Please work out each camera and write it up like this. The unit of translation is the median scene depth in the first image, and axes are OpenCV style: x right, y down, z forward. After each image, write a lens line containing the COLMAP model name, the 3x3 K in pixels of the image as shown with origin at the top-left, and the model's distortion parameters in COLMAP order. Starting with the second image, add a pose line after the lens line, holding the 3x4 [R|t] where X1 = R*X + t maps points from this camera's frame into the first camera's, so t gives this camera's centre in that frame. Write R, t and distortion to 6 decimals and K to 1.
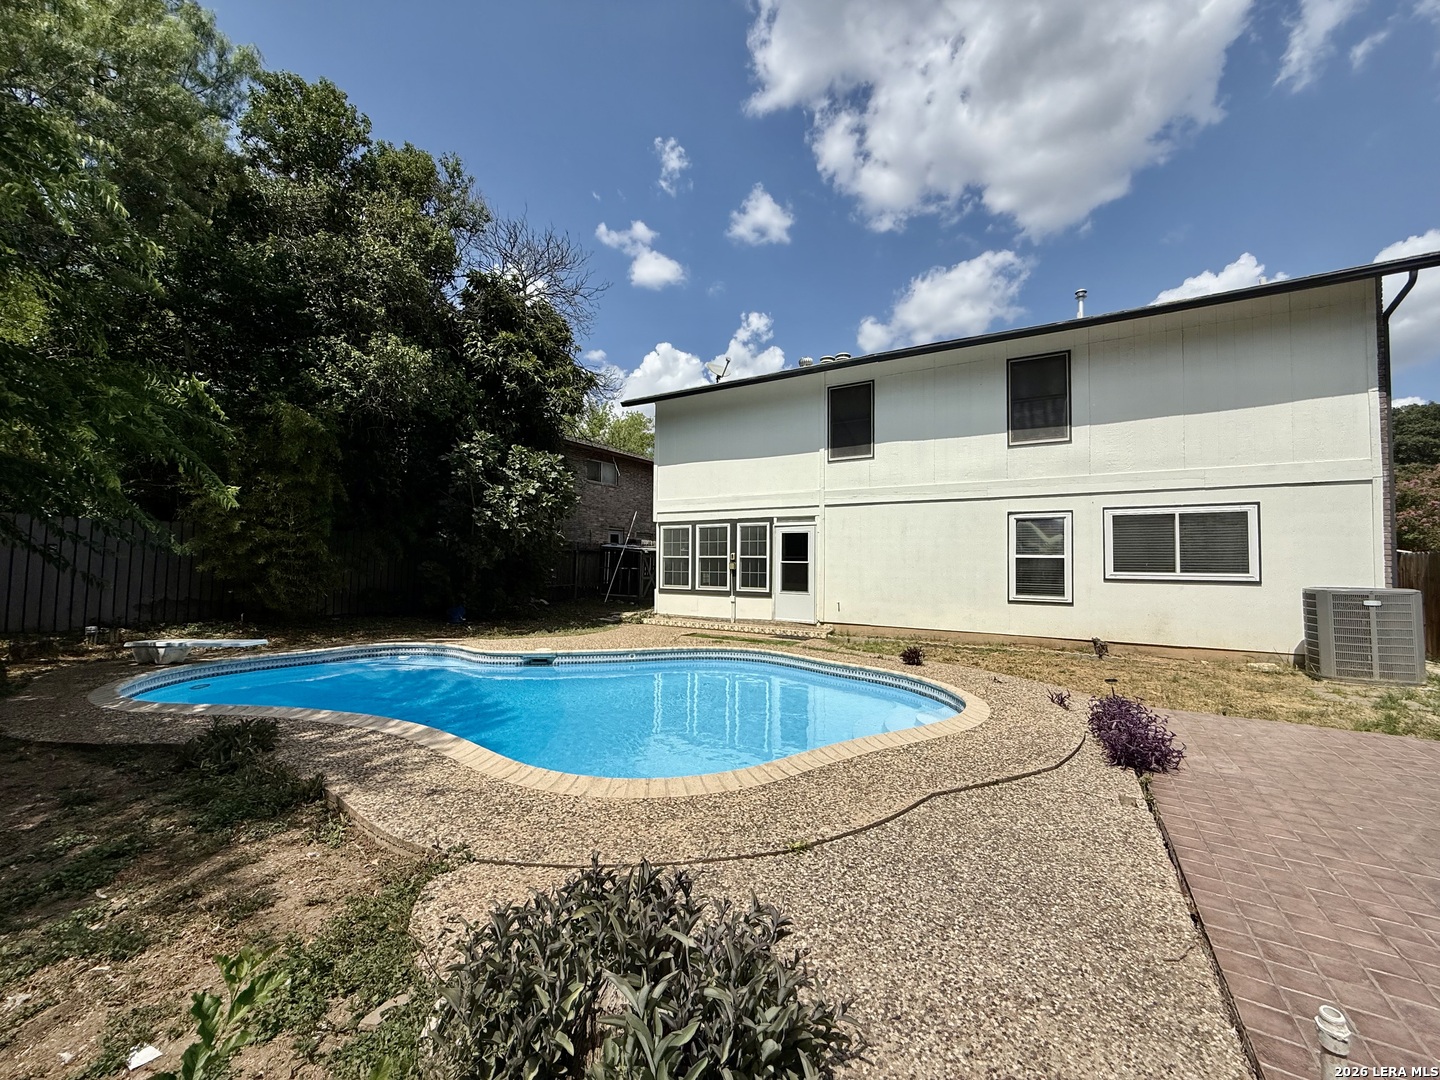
lens RADIAL K [[575.2, 0, 717.4], [0, 575.2, 541.3], [0, 0, 1]] dist [-0.001934, 0.000523]
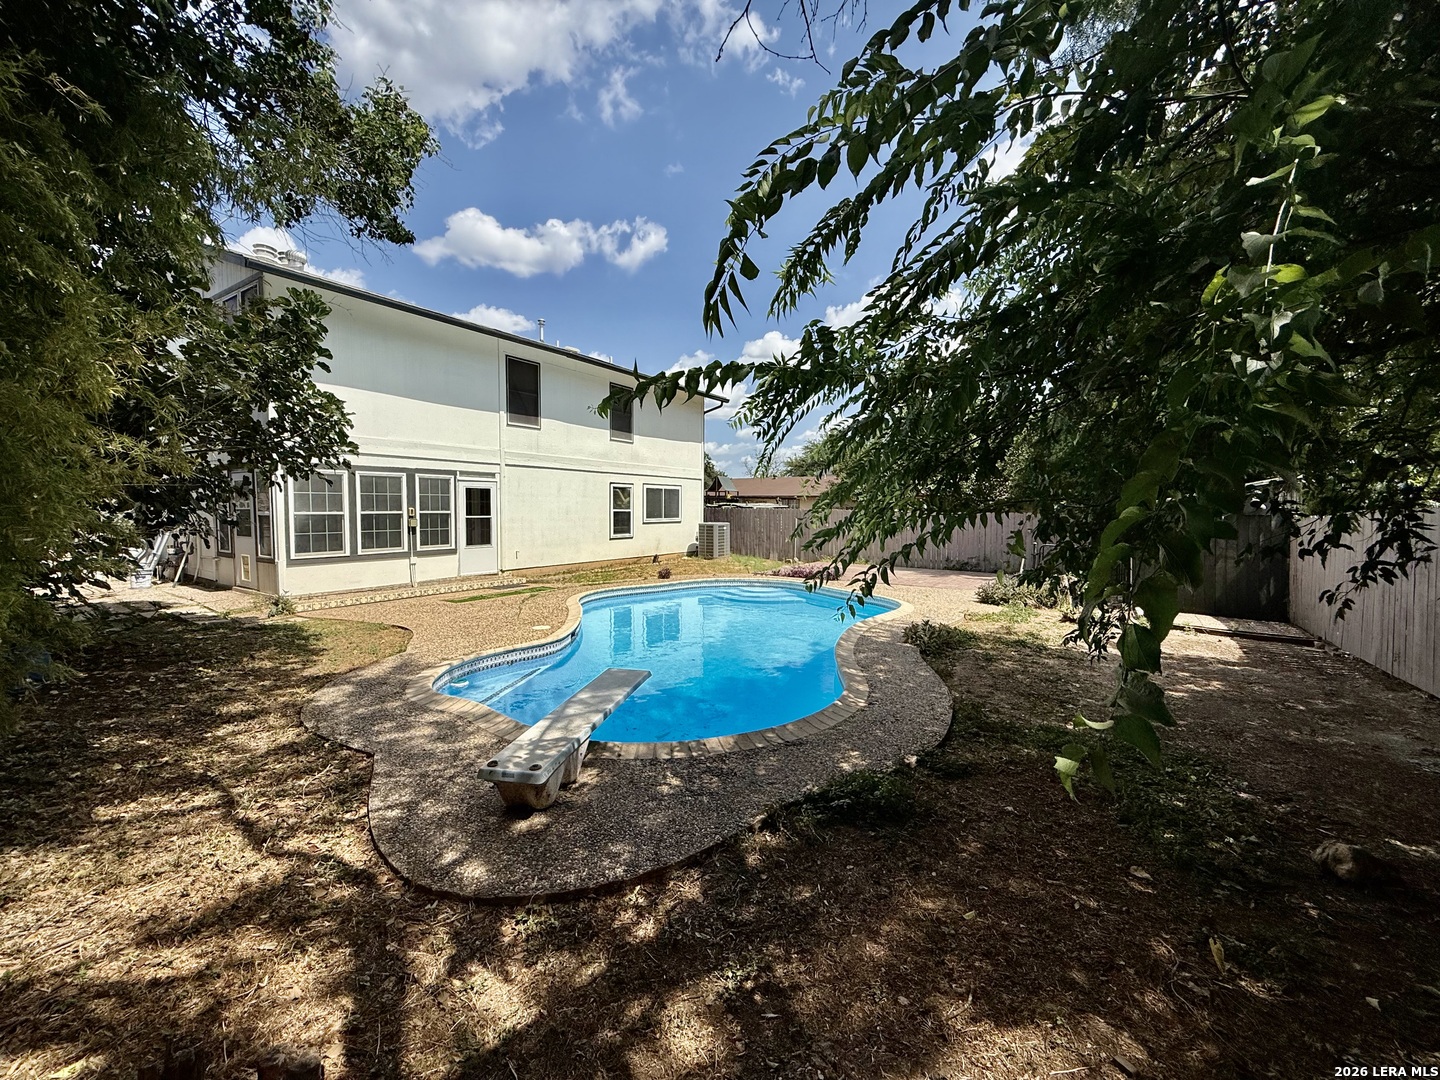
lens RADIAL K [[575.2, 0, 717.4], [0, 575.2, 541.3], [0, 0, 1]] dist [-0.001934, 0.000523]
pose [[0.039121, -0.057889, 0.997556, -0.853006], [-0.025256, 0.997944, 0.058902, 0.008527], [-0.998915, -0.027498, 0.037578, 0.524067]]
